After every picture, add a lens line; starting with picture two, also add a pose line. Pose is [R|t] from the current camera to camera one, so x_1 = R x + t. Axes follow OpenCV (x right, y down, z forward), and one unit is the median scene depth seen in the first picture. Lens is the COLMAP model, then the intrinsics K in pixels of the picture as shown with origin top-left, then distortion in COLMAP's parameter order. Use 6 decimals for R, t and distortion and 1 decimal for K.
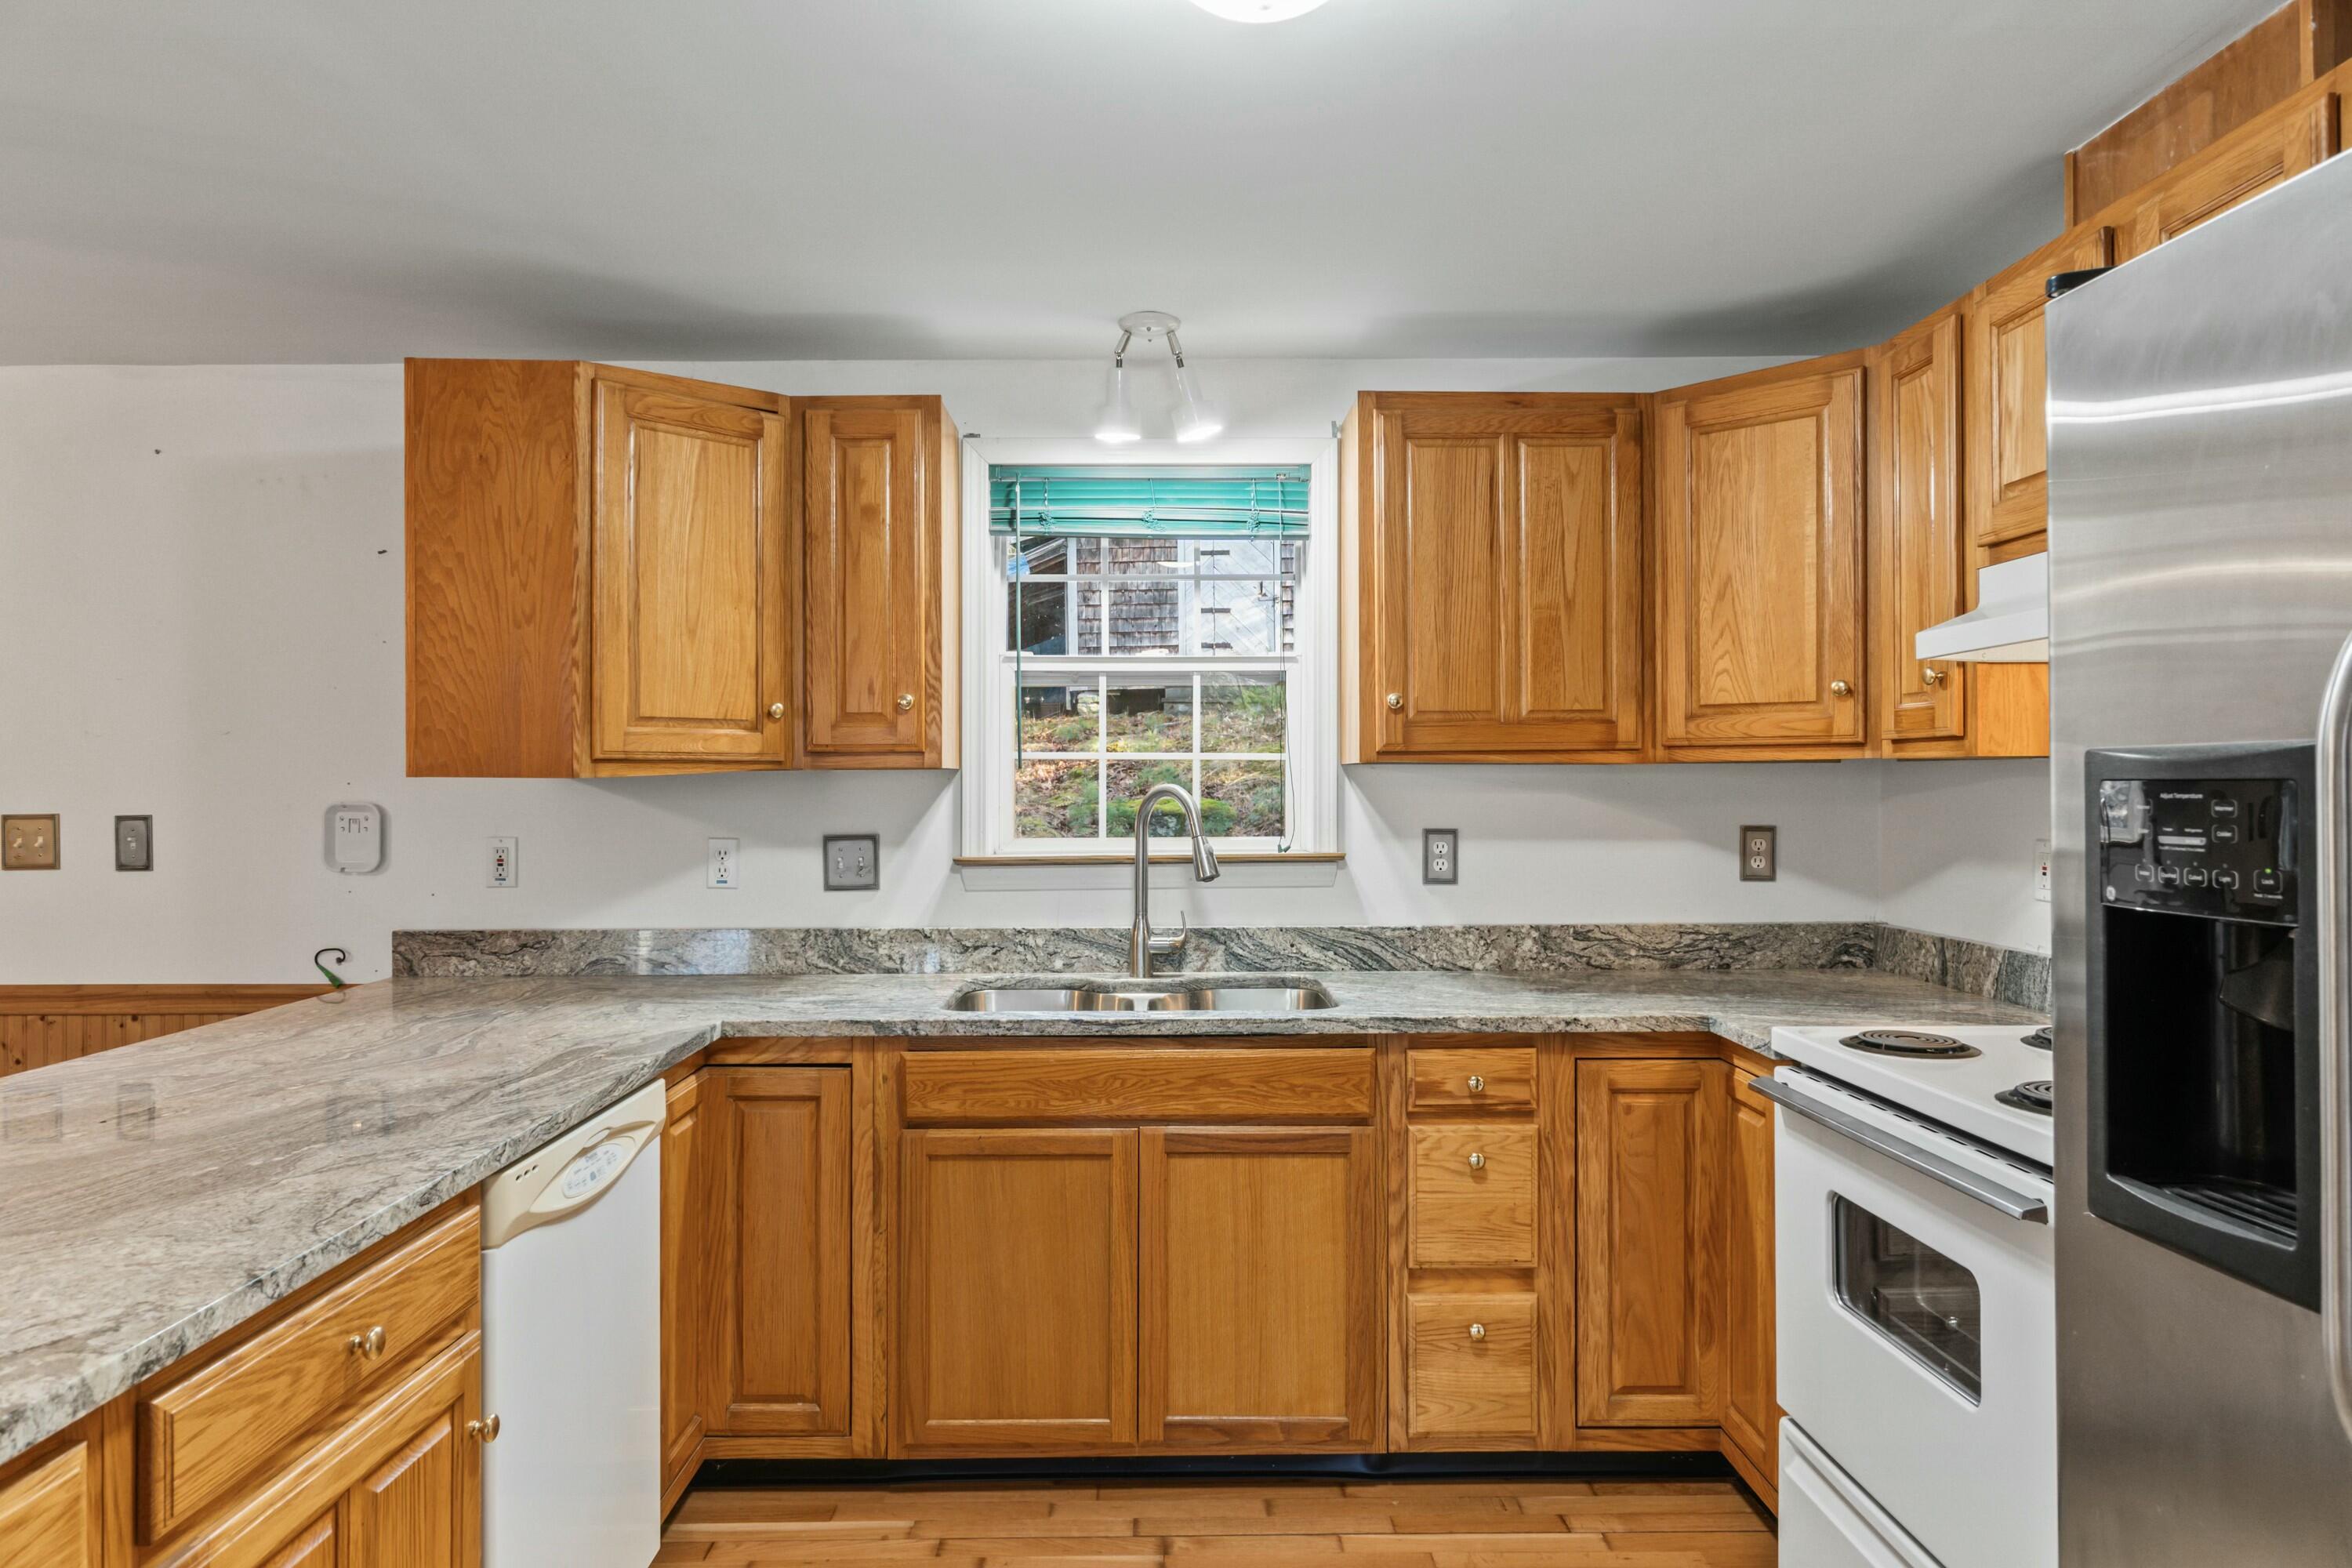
lens RADIAL K [[1425.5, 0, 1154.8], [0, 1425.5, 785.7], [0, 0, 1]] dist [-0.001111, -0.004367]
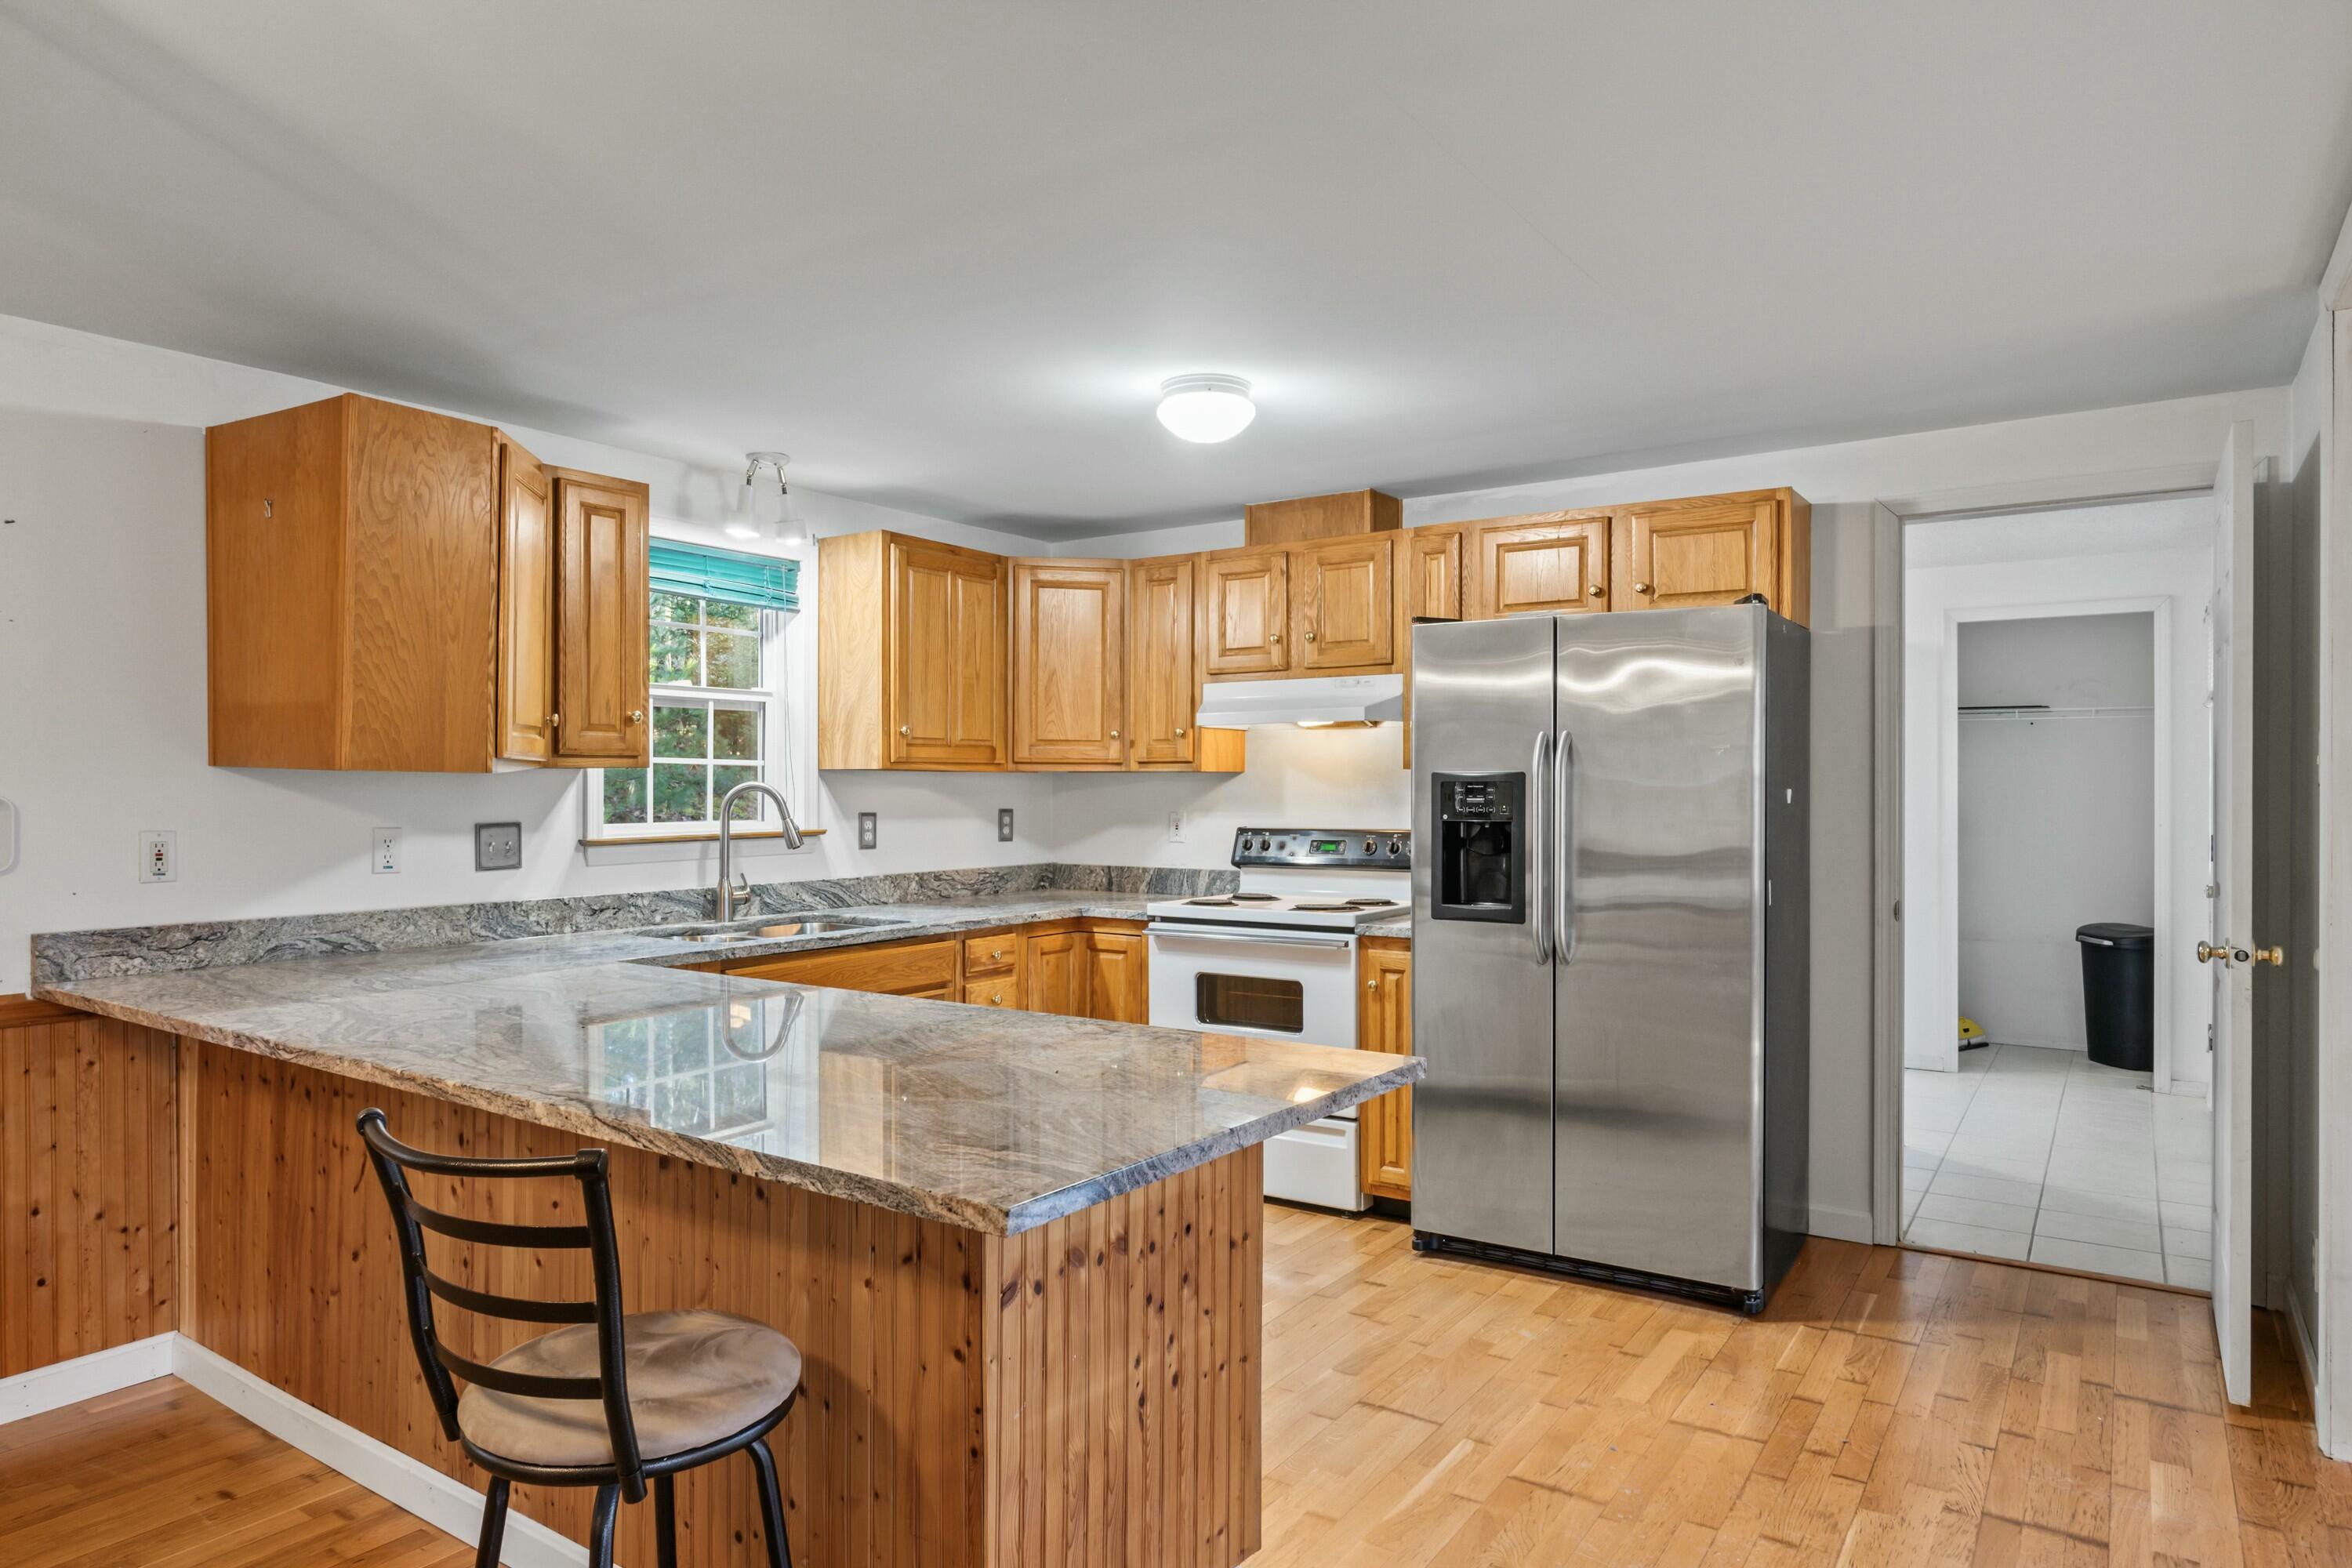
lens RADIAL K [[1425.5, 0, 1145.8], [0, 1425.5, 787.4], [0, 0, 1]] dist [-0.001111, -0.004367]
pose [[0.578339, 0.003521, 0.815789, -1.011008], [-0.003213, 0.999993, -0.002038, 0.006877], [-0.815790, -0.001442, 0.578346, -0.138612]]
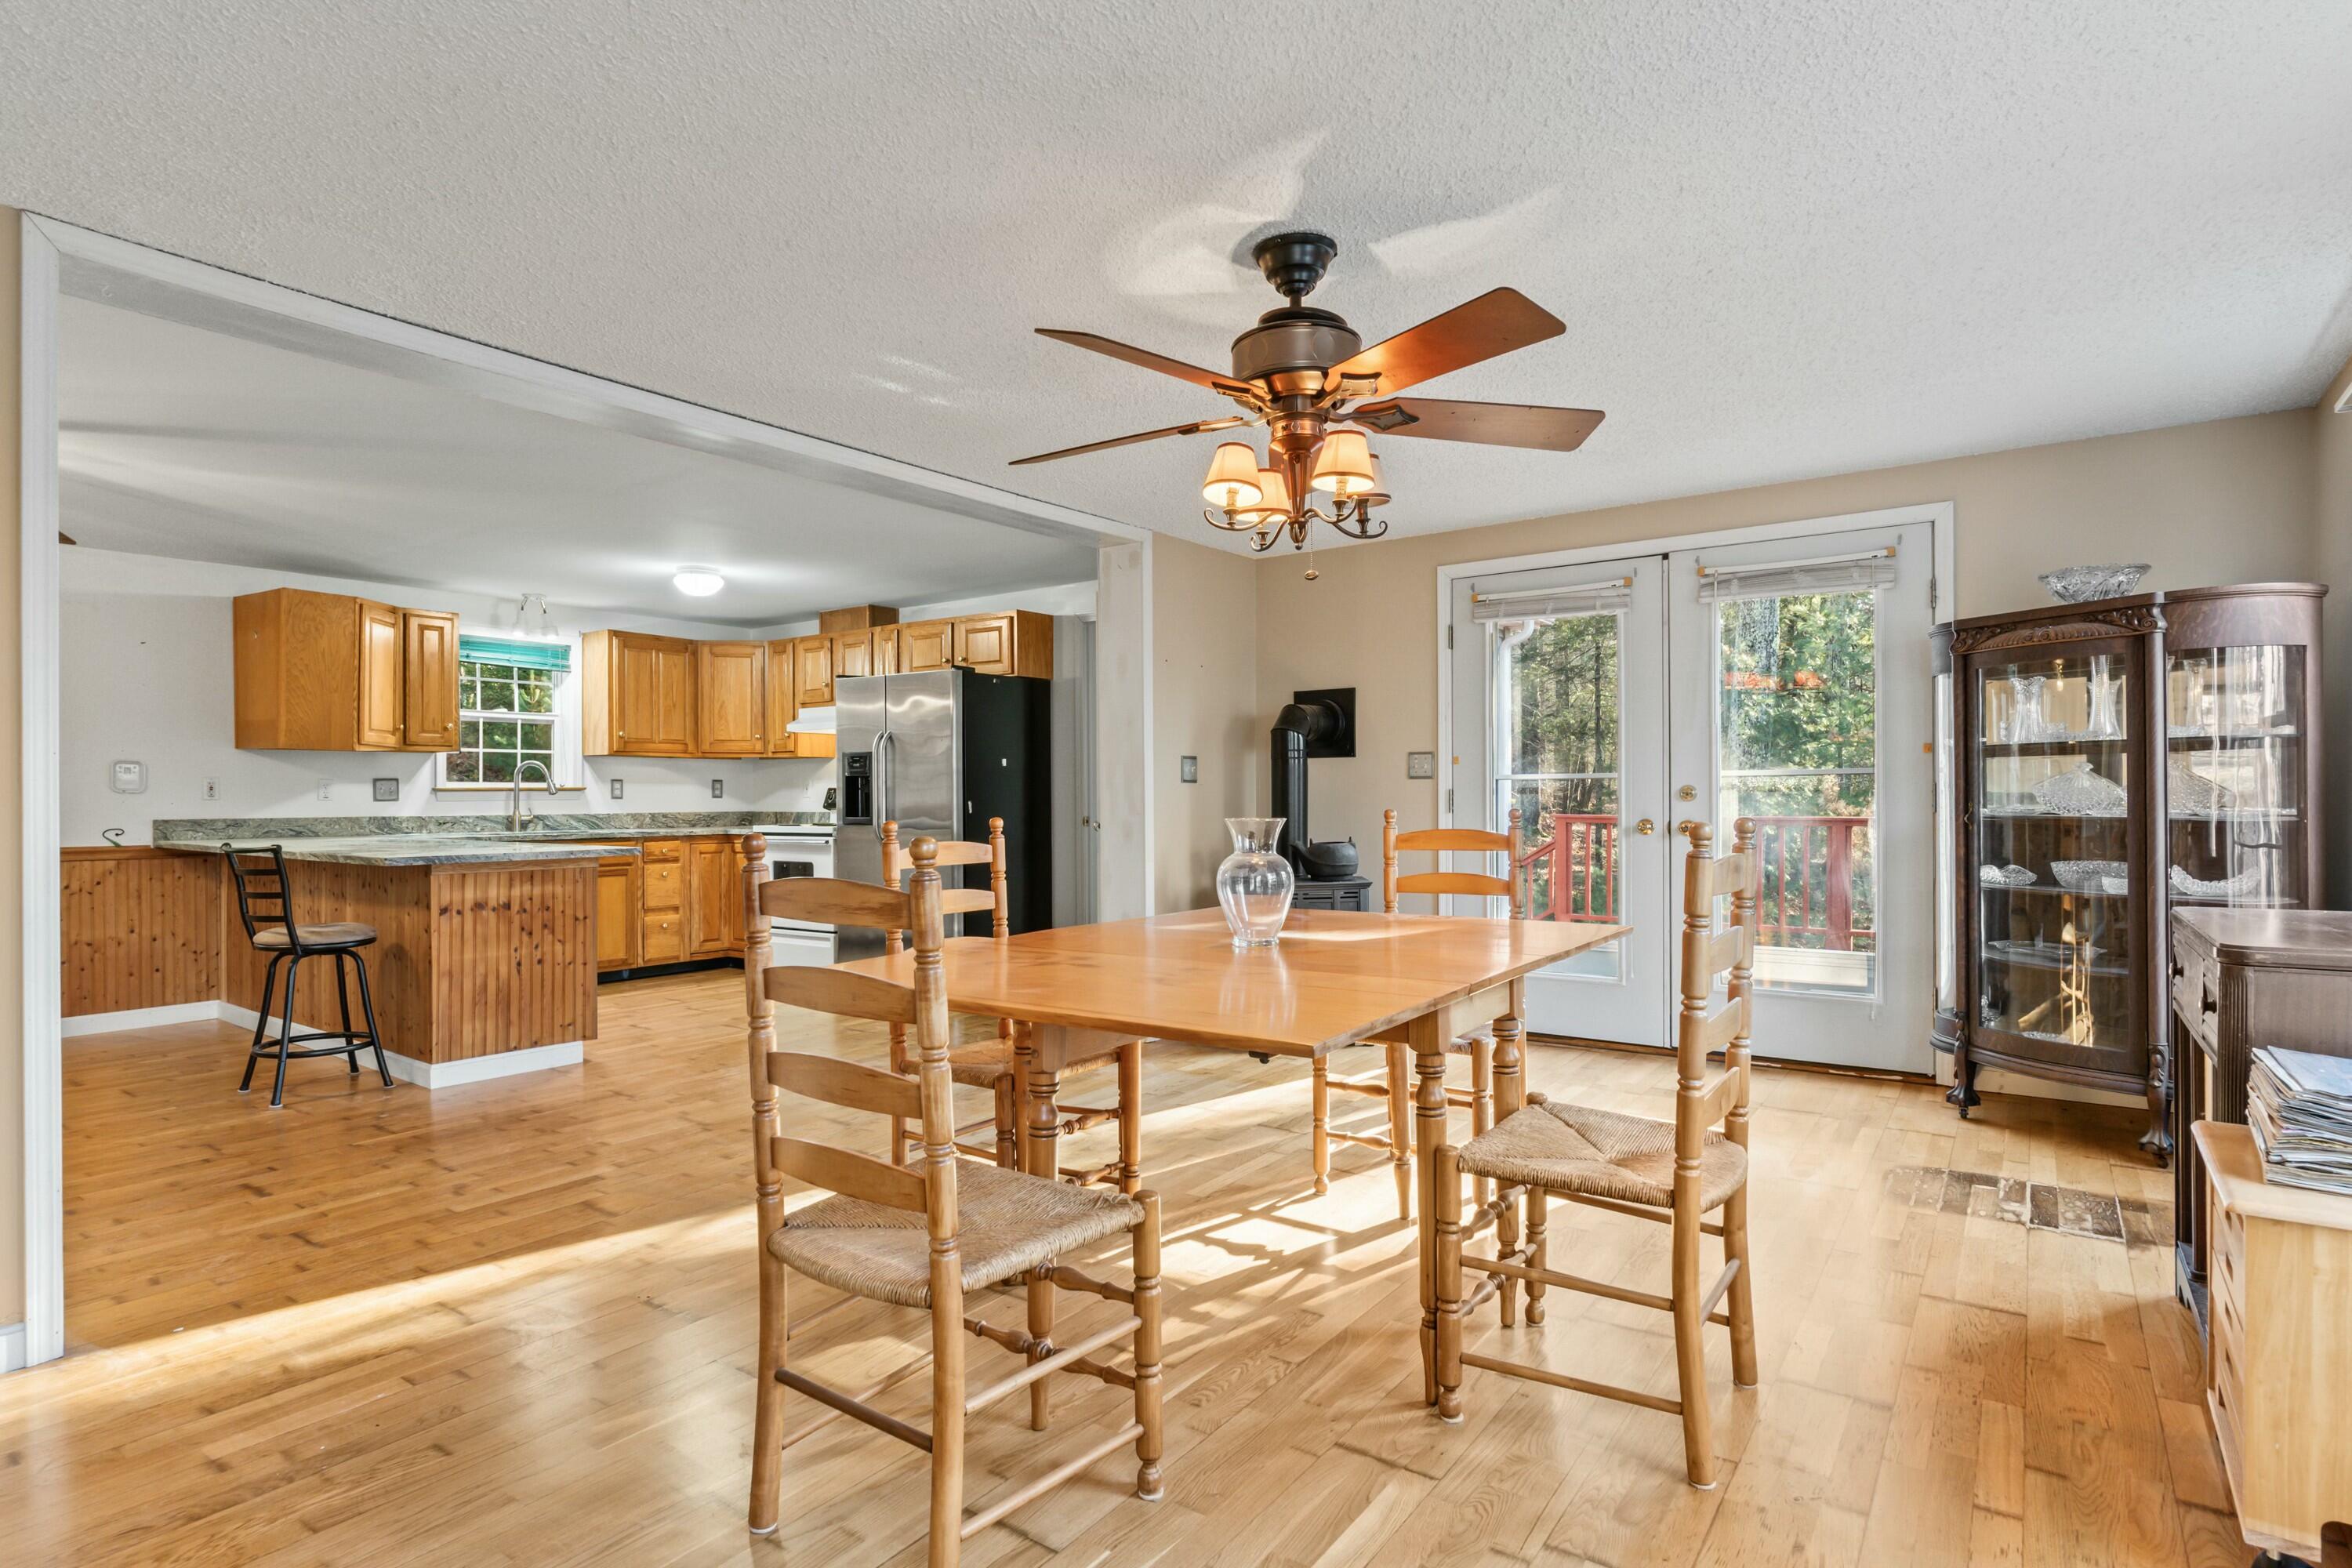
lens RADIAL K [[1215.4, 0, 1160.3], [0, 1215.4, 794.9], [0, 0, 1]] dist [-0.005926, -0.005638]
pose [[0.594506, 0.002729, 0.804087, -1.271738], [0.001044, 0.999991, -0.004165, 0.084403], [-0.804091, 0.003316, 0.594498, -1.504088]]
